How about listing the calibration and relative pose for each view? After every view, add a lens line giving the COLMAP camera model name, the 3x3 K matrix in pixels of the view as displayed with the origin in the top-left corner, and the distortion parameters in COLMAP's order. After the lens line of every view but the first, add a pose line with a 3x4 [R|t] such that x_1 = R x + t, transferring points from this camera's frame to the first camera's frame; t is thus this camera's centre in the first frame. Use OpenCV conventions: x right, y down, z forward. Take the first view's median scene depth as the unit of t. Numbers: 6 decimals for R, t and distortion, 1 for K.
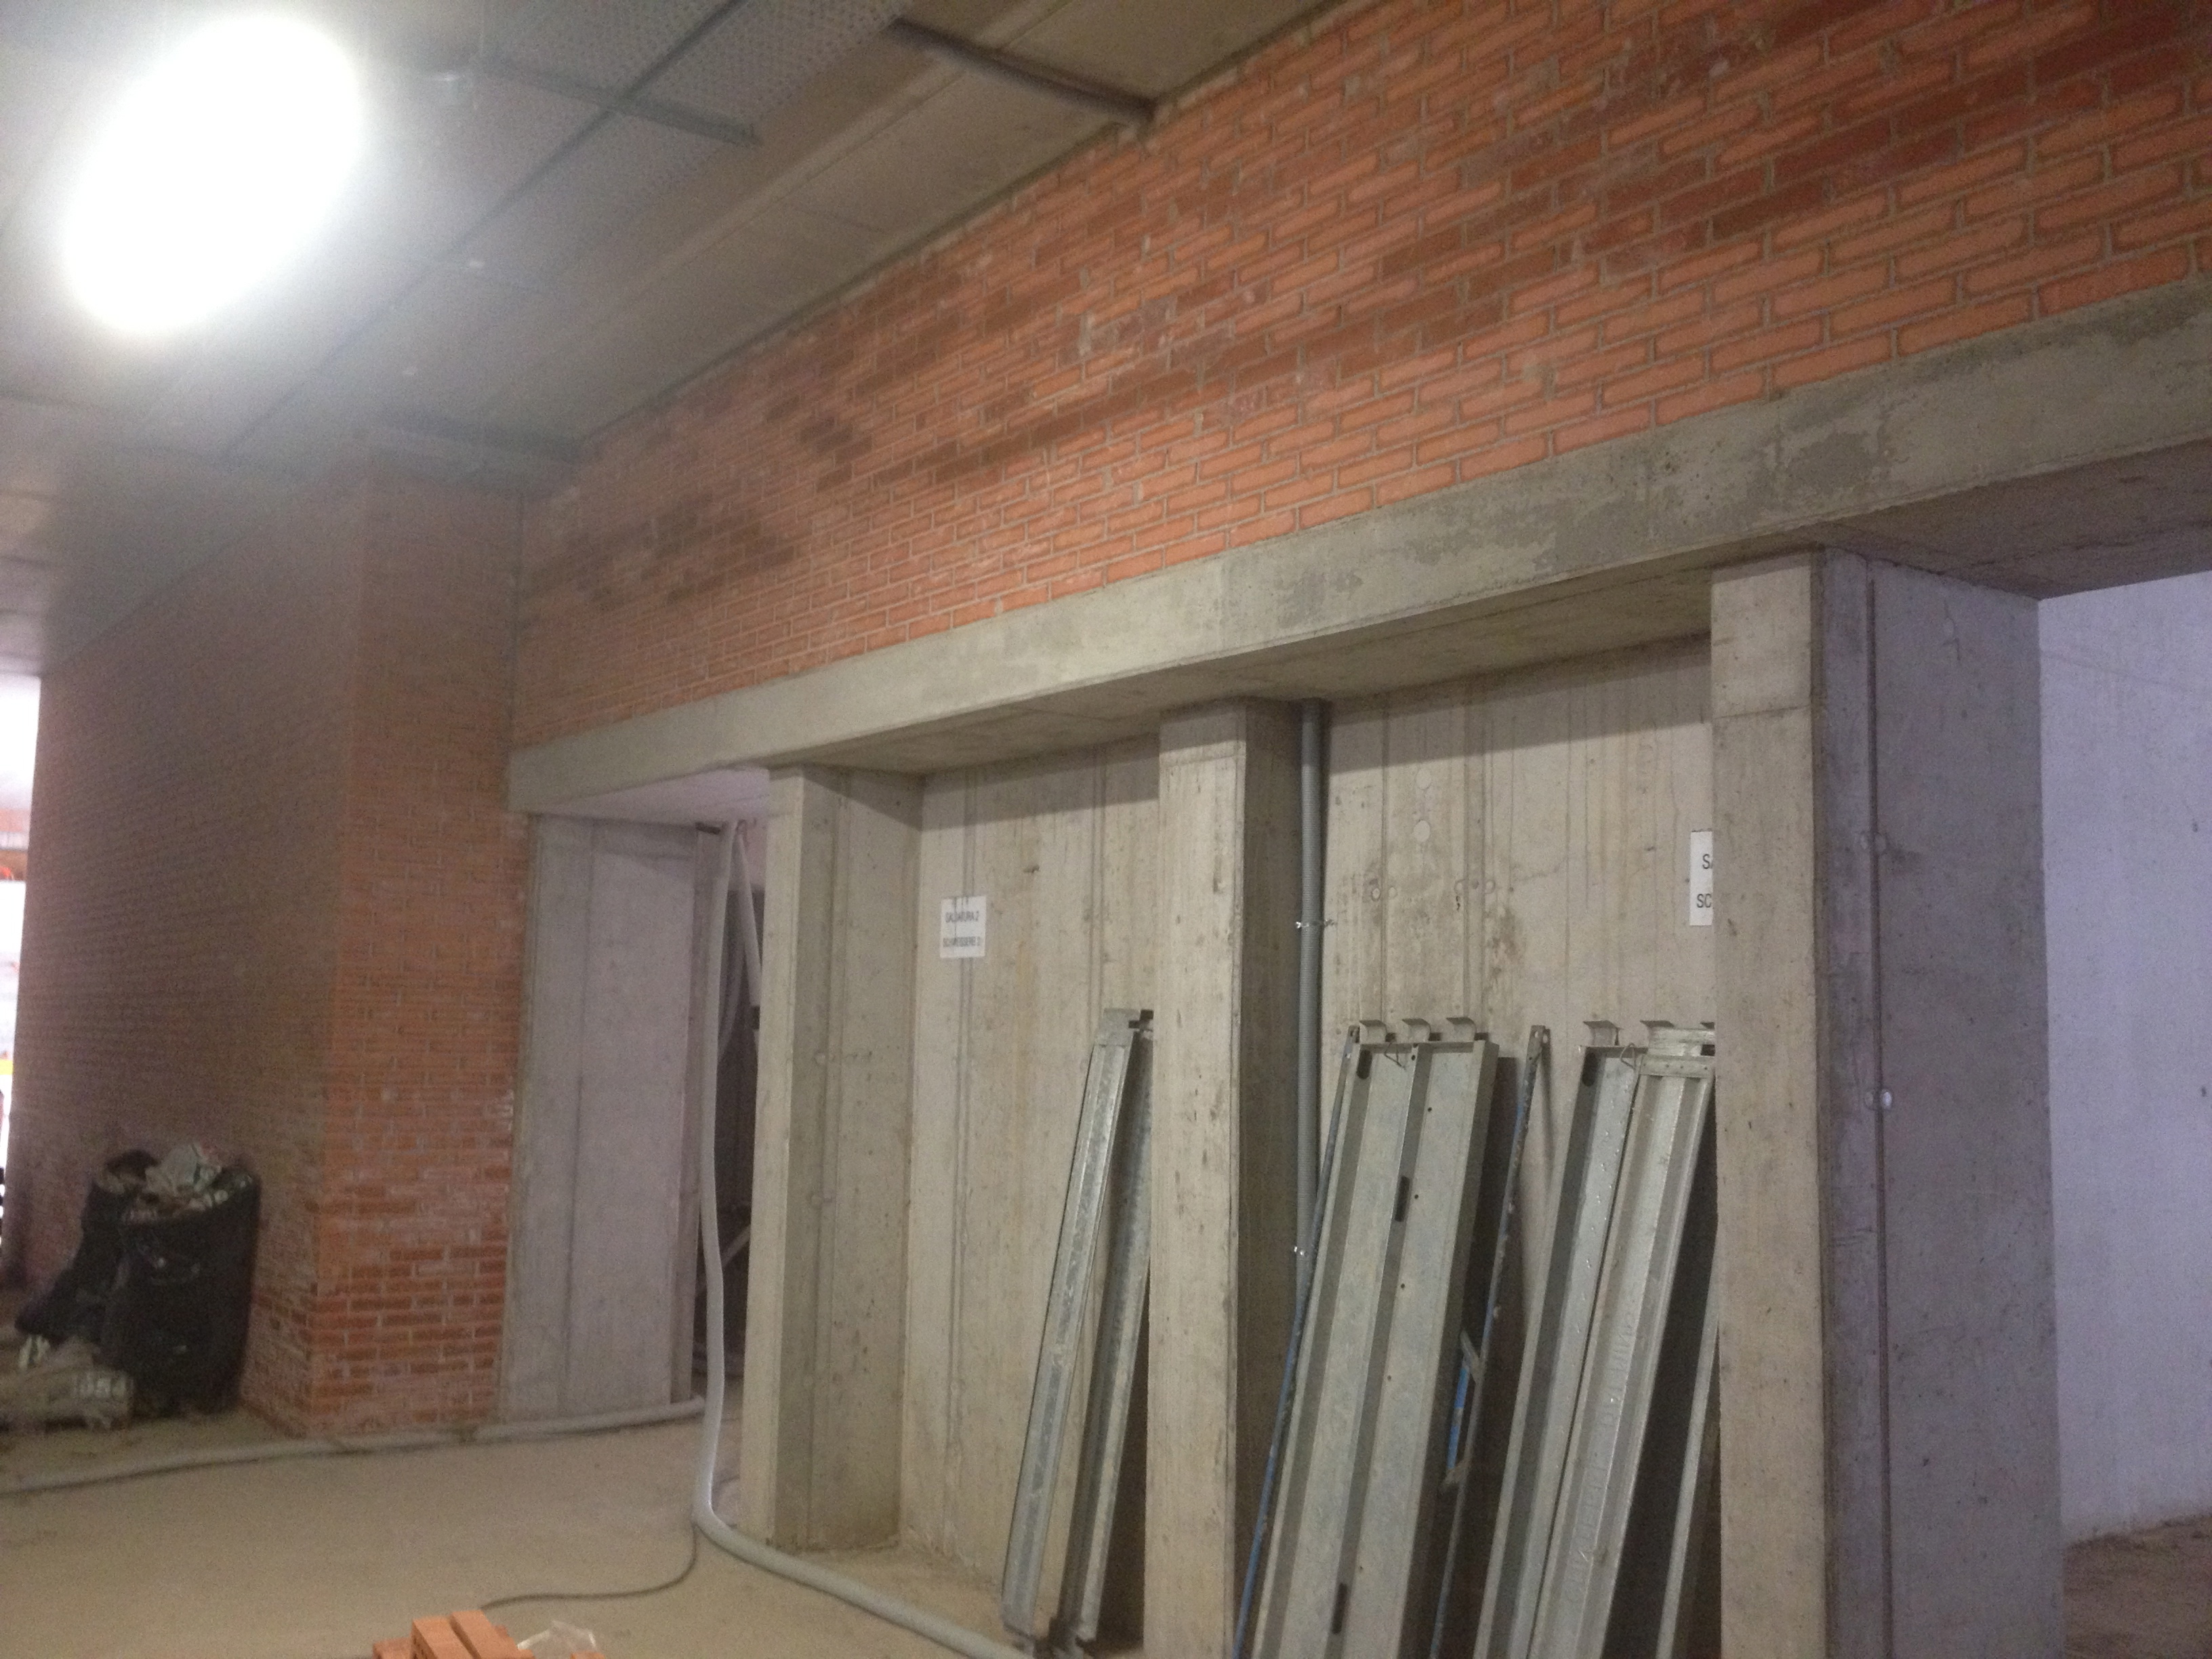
lens RADIAL K [[2074.6, 0, 1100.5], [0, 2074.6, 844.5], [0, 0, 1]] dist [0.181257, -0.369132]
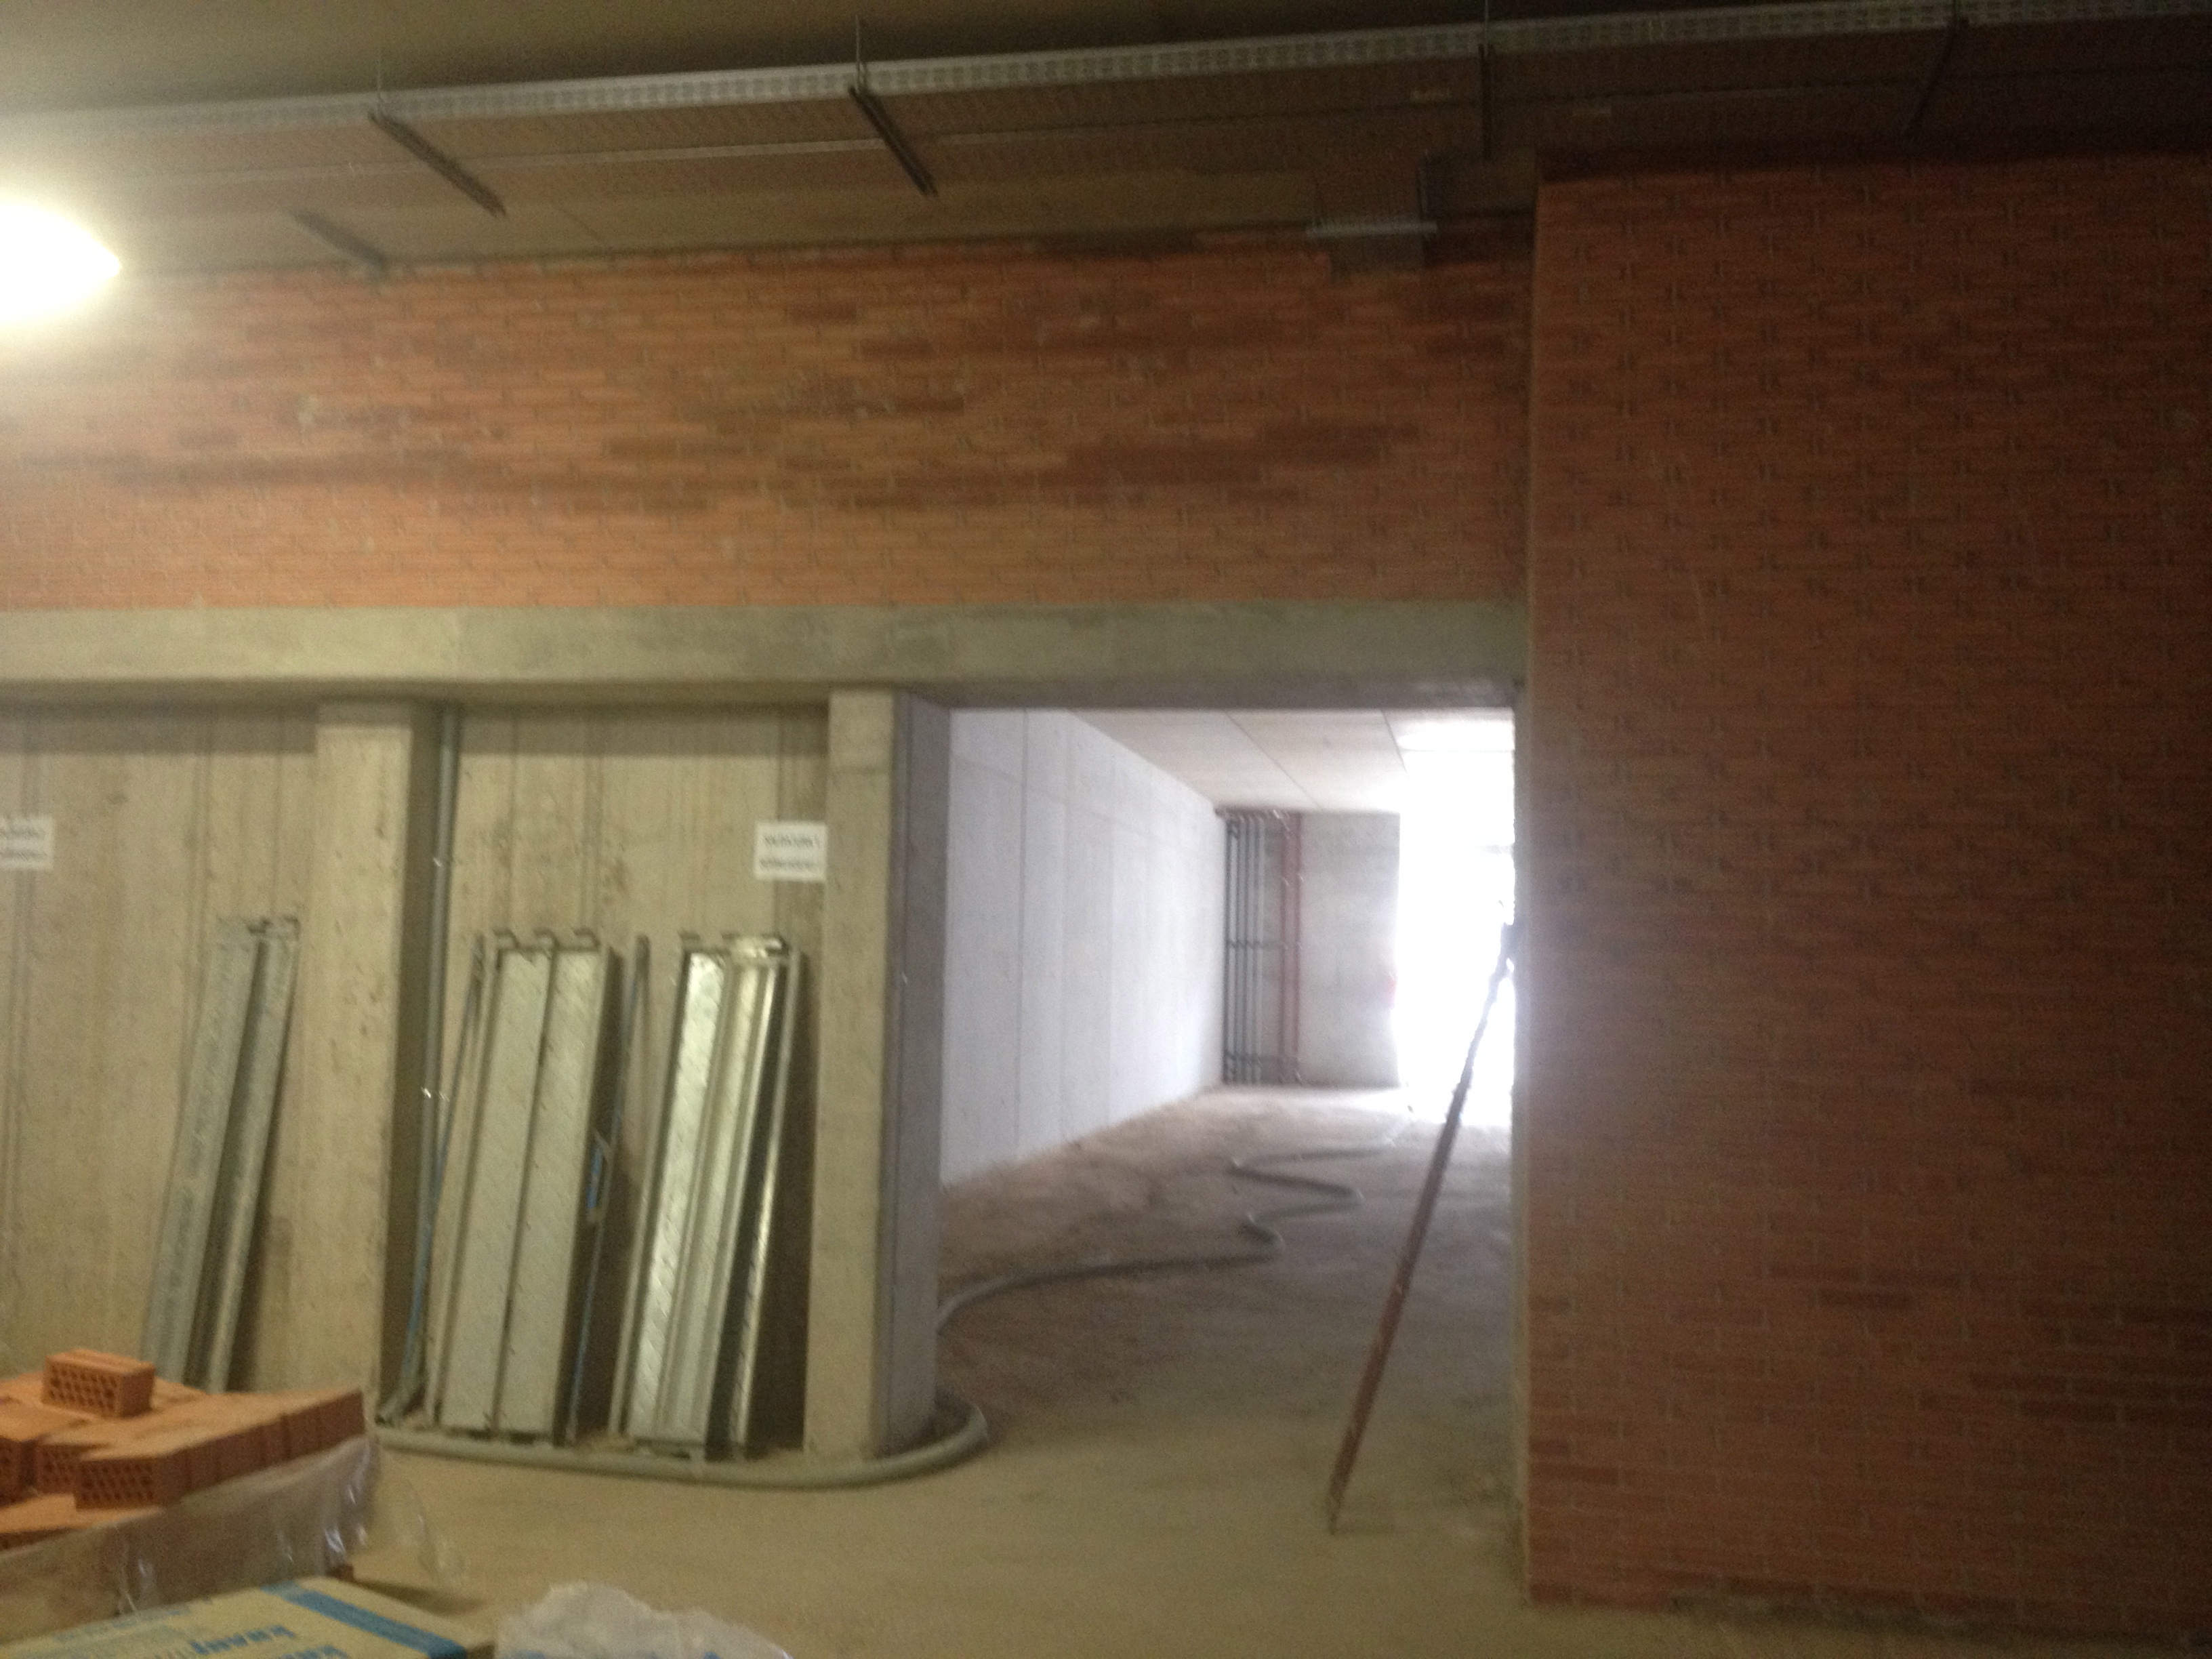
lens RADIAL K [[2074.6, 0, 1100.5], [0, 2074.6, 844.5], [0, 0, 1]] dist [0.181257, -0.369132]
pose [[0.707847, 0.033154, 0.705587, -0.632182], [-0.075830, 0.996692, 0.029240, -0.051832], [-0.702283, -0.074202, 0.708020, -0.338721]]
